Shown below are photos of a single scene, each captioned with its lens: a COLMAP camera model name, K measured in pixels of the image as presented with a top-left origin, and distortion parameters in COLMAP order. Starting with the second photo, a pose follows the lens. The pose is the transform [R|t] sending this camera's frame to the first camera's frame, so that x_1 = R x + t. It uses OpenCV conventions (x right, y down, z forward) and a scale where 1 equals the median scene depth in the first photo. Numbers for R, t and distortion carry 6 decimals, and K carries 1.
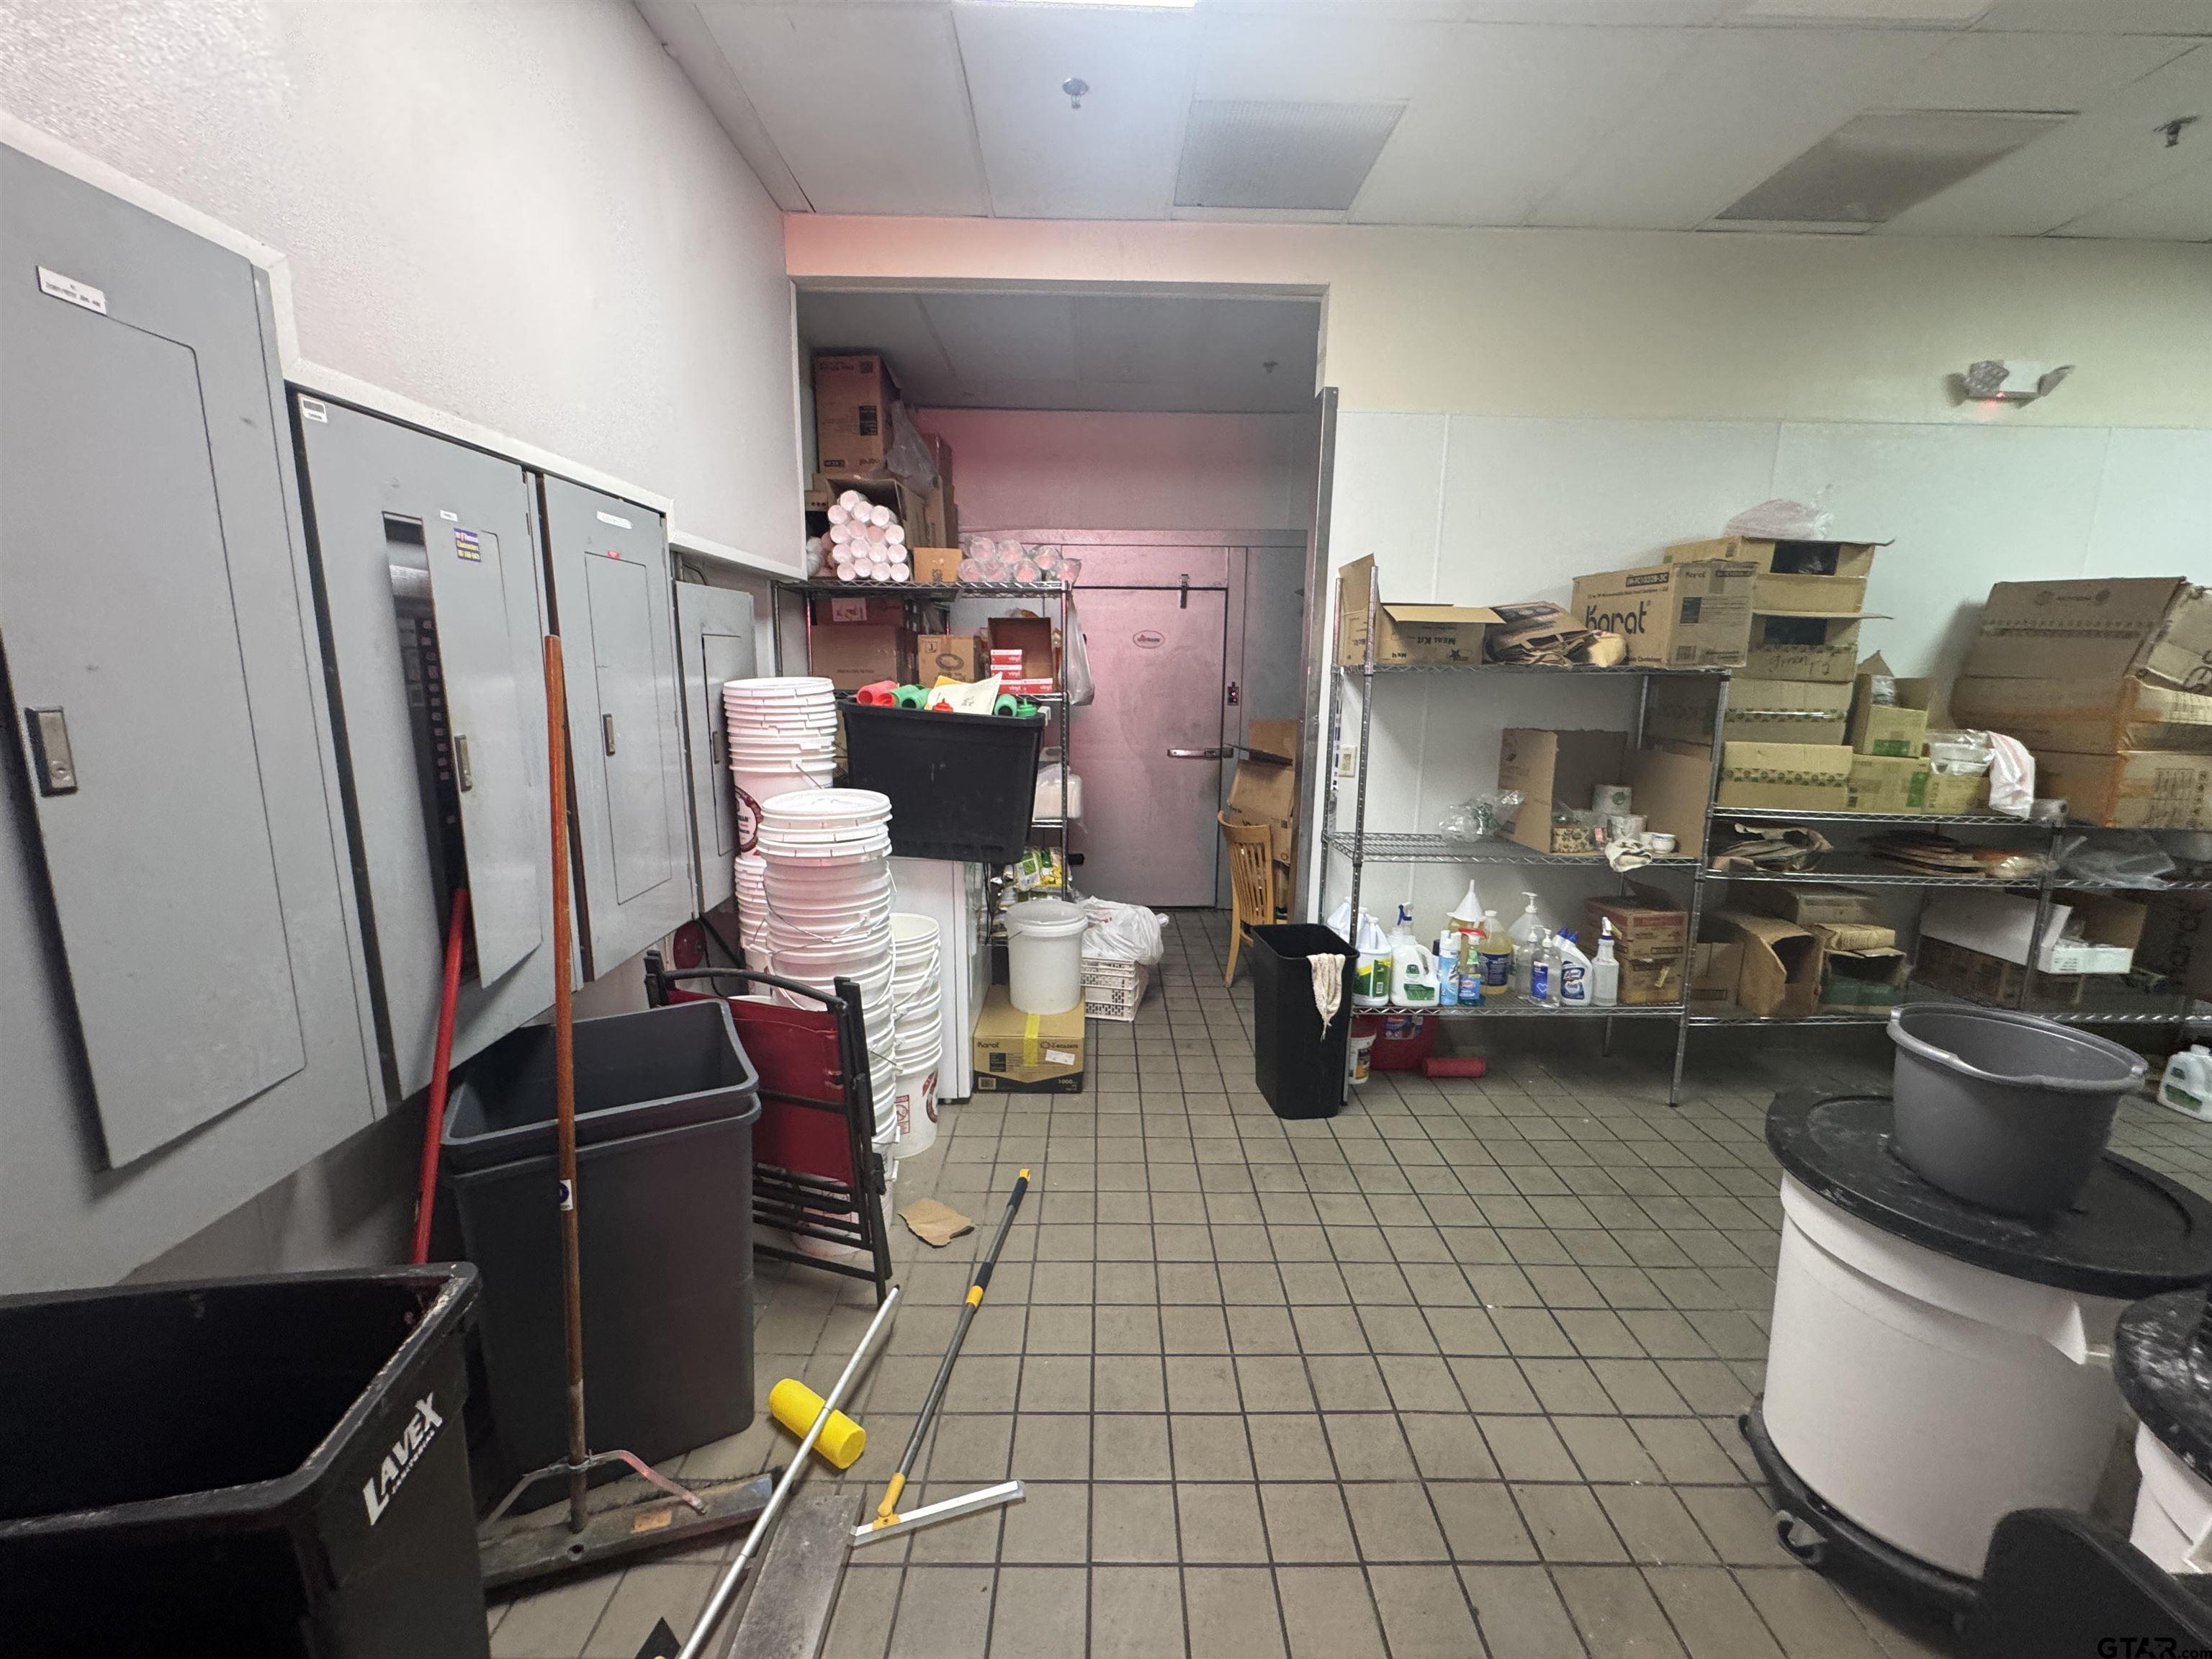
lens RADIAL K [[886.9, 0, 1104.9], [0, 886.9, 826.5], [0, 0, 1]] dist [-0.003442, 0.000071]
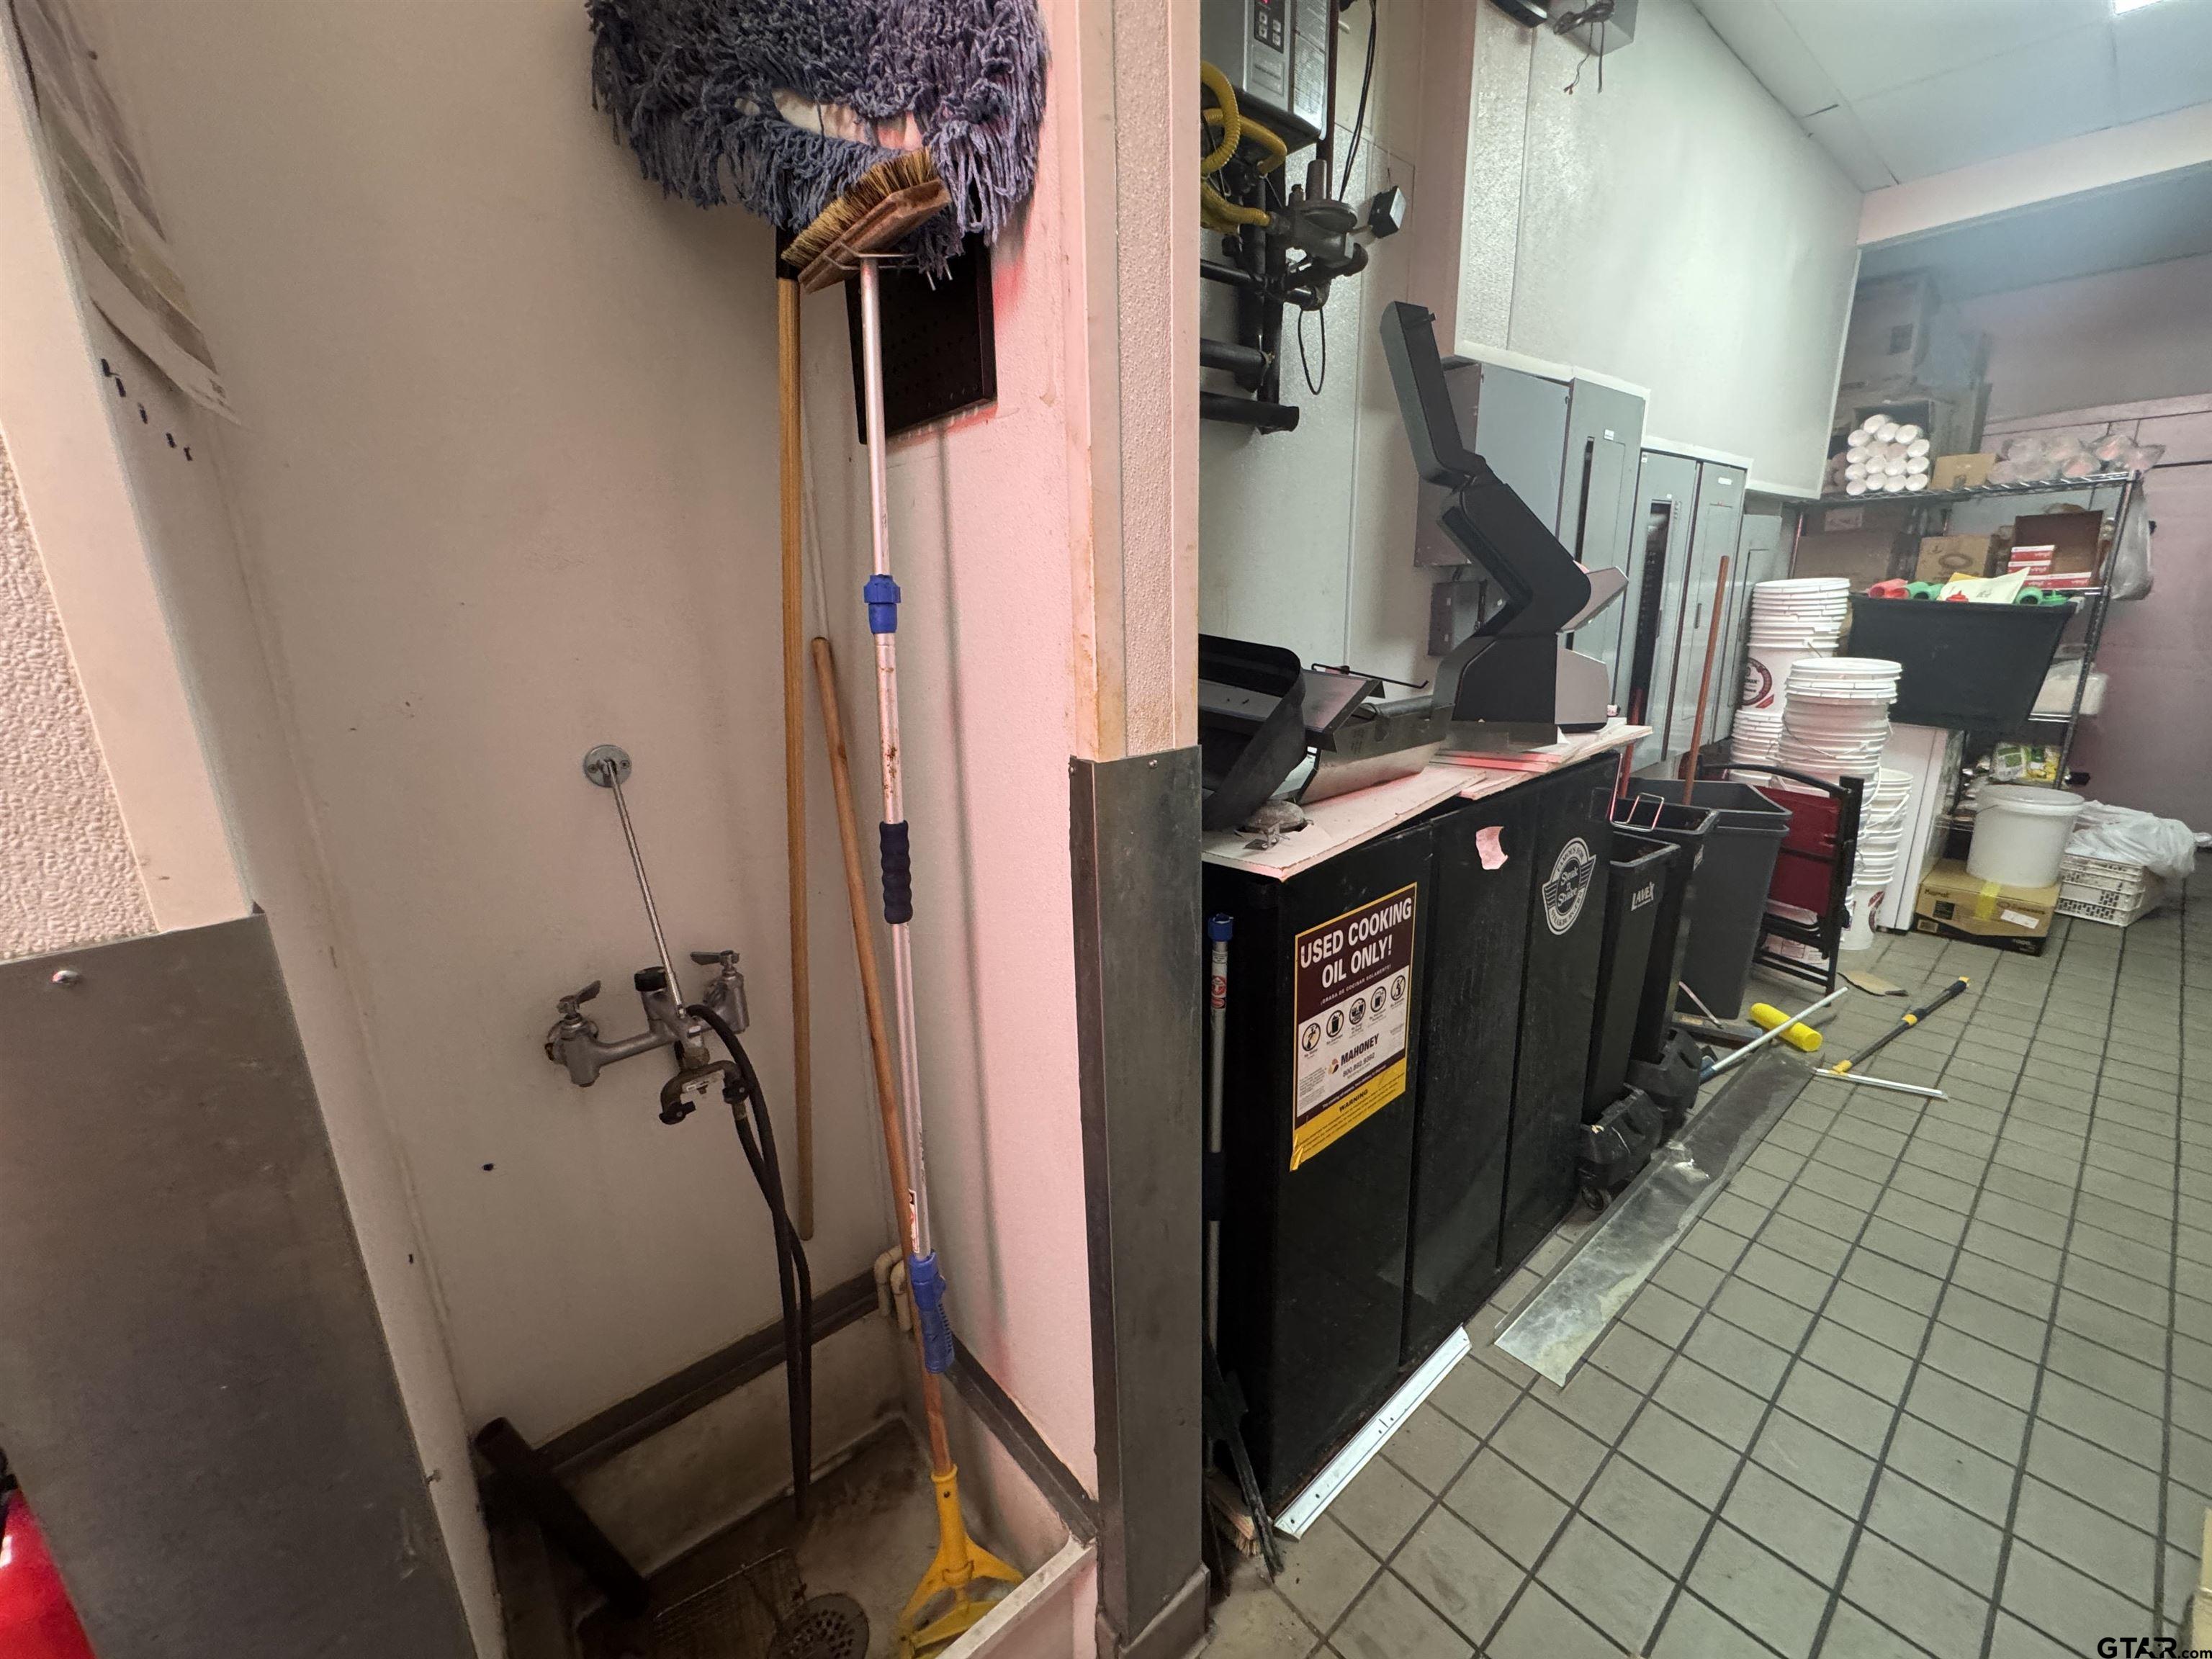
lens RADIAL K [[886.9, 0, 1106.9], [0, 886.9, 826.4], [0, 0, 1]] dist [-0.003442, 0.000071]
pose [[0.643919, 0.165866, -0.746898, 0.018991], [-0.100107, 0.986091, 0.132680, 0.104659], [0.758516, -0.010666, 0.651567, -0.547484]]
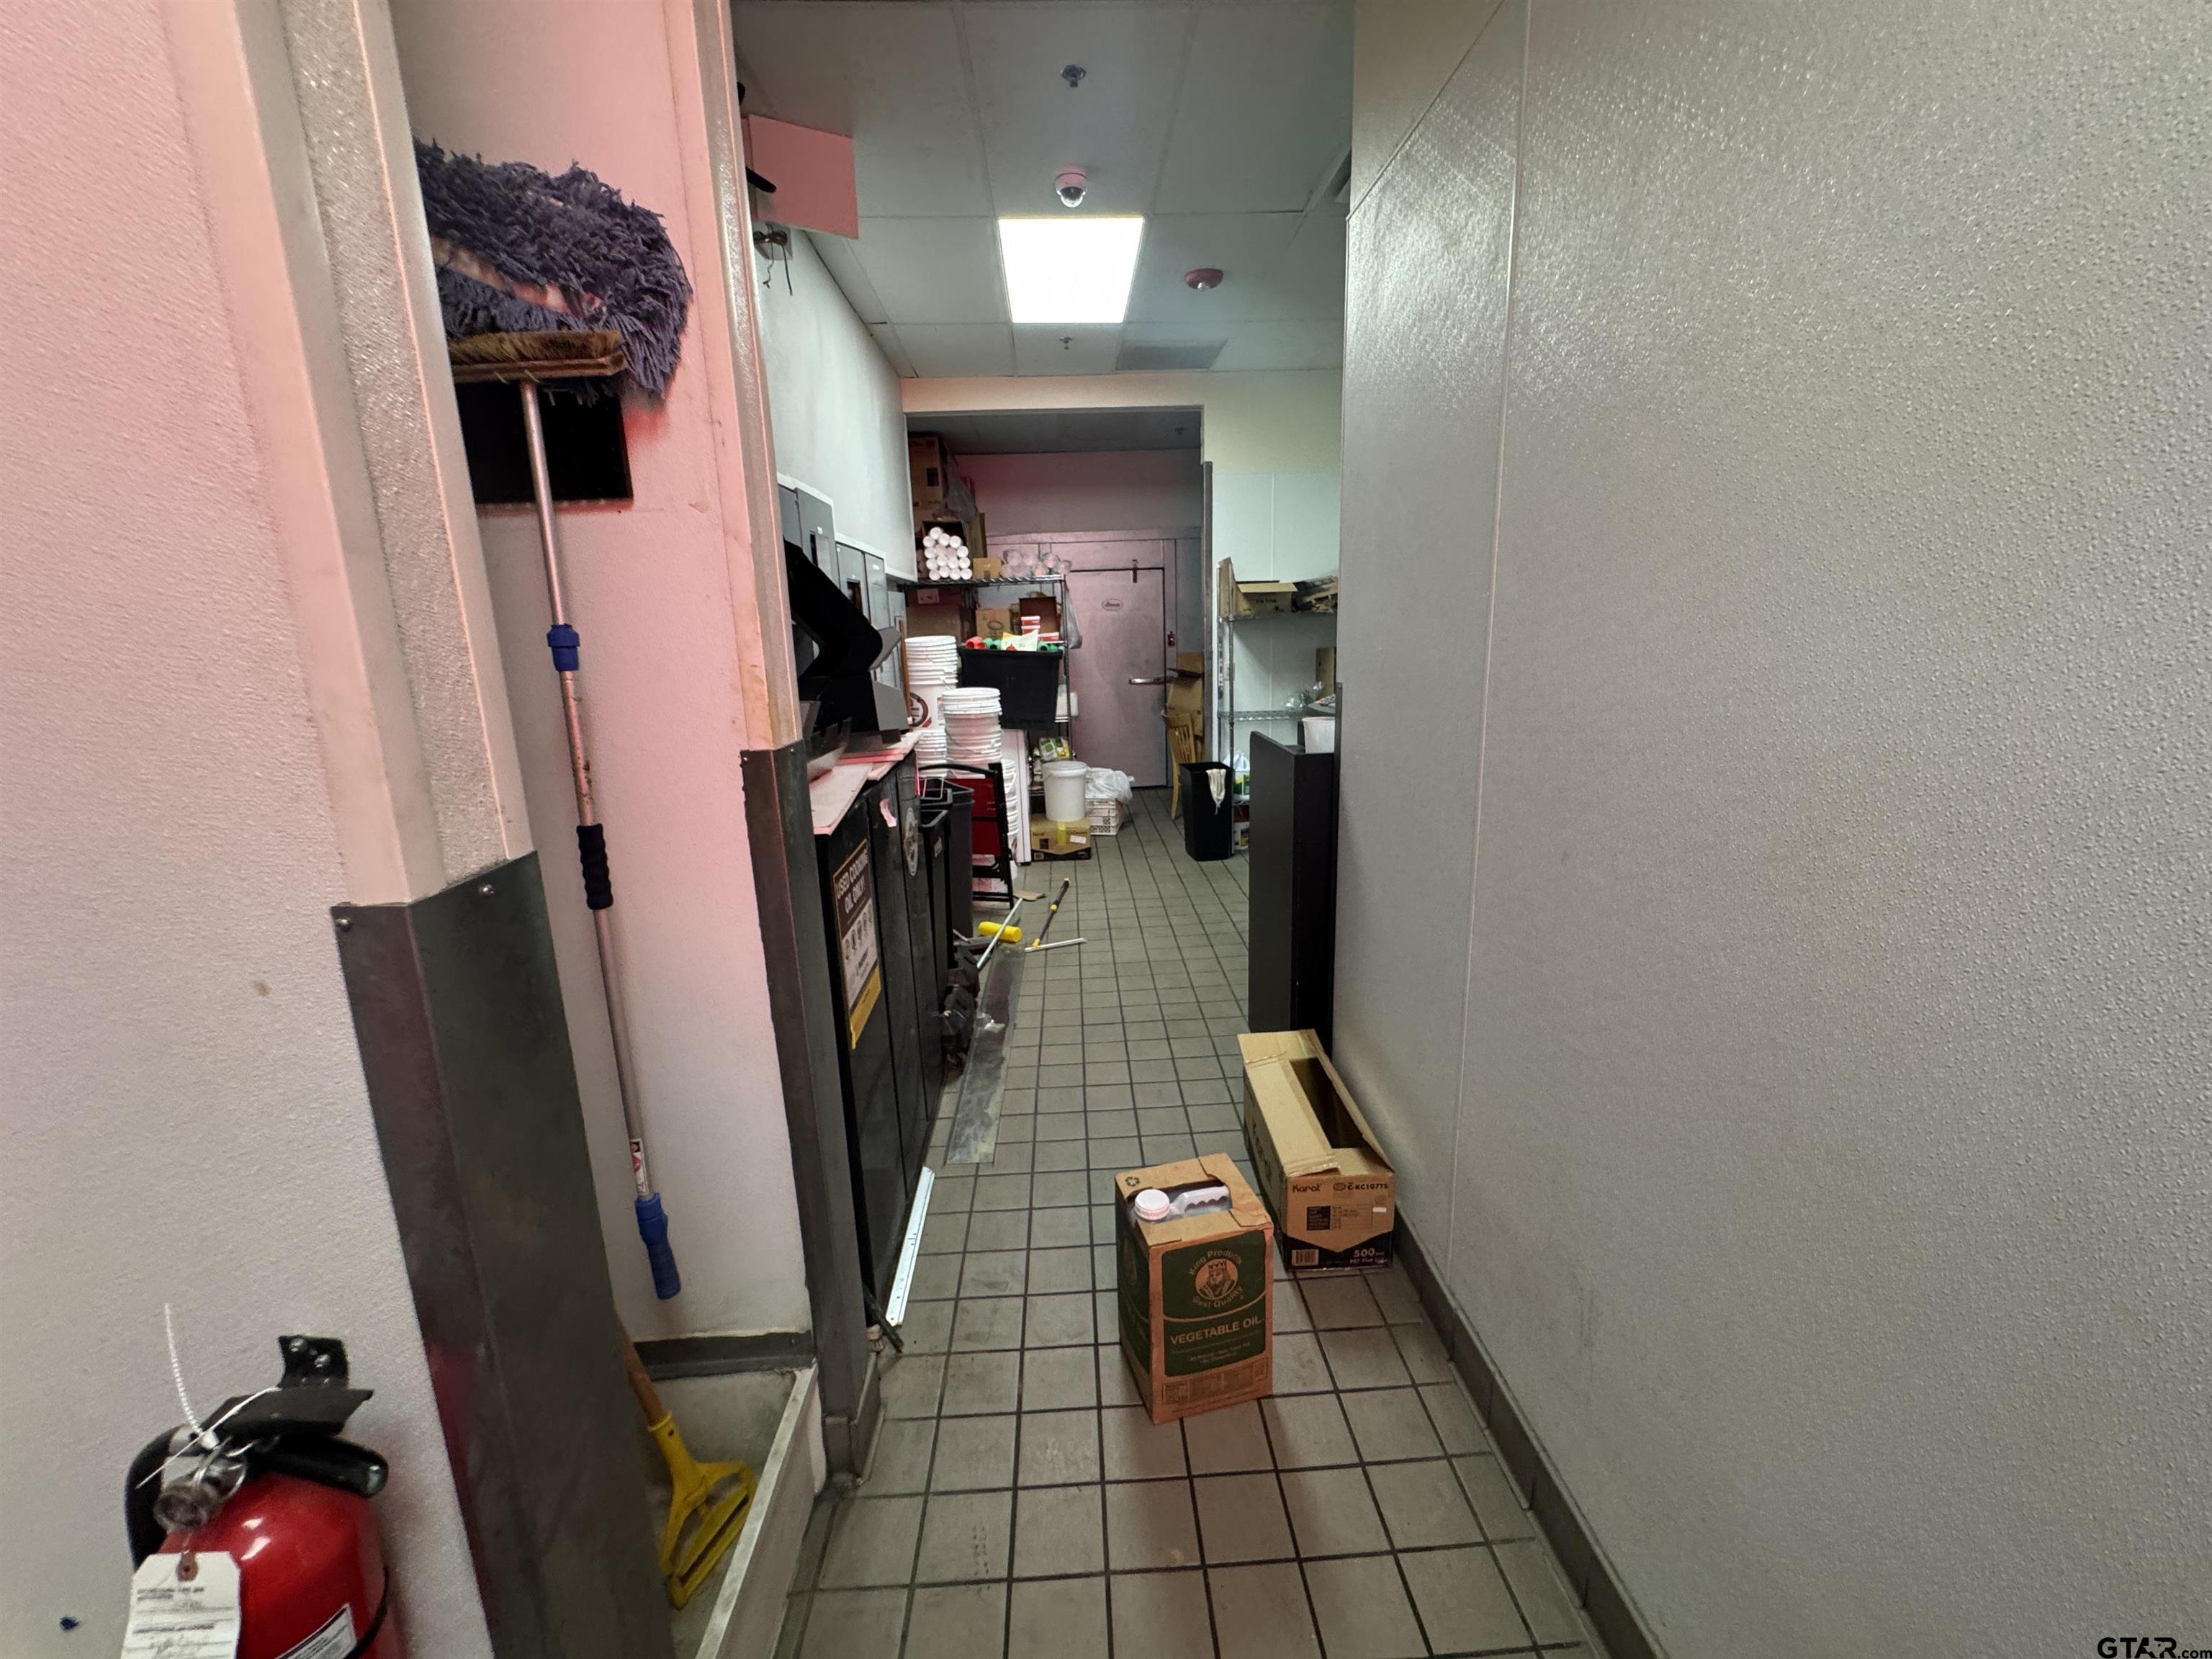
lens RADIAL K [[886.9, 0, 1105.6], [0, 886.9, 827.2], [0, 0, 1]] dist [-0.003442, 0.000071]
pose [[0.997995, -0.053688, 0.033523, -0.049601], [0.052172, 0.997643, 0.044578, 0.144621], [-0.035837, -0.042740, 0.998443, -0.770414]]
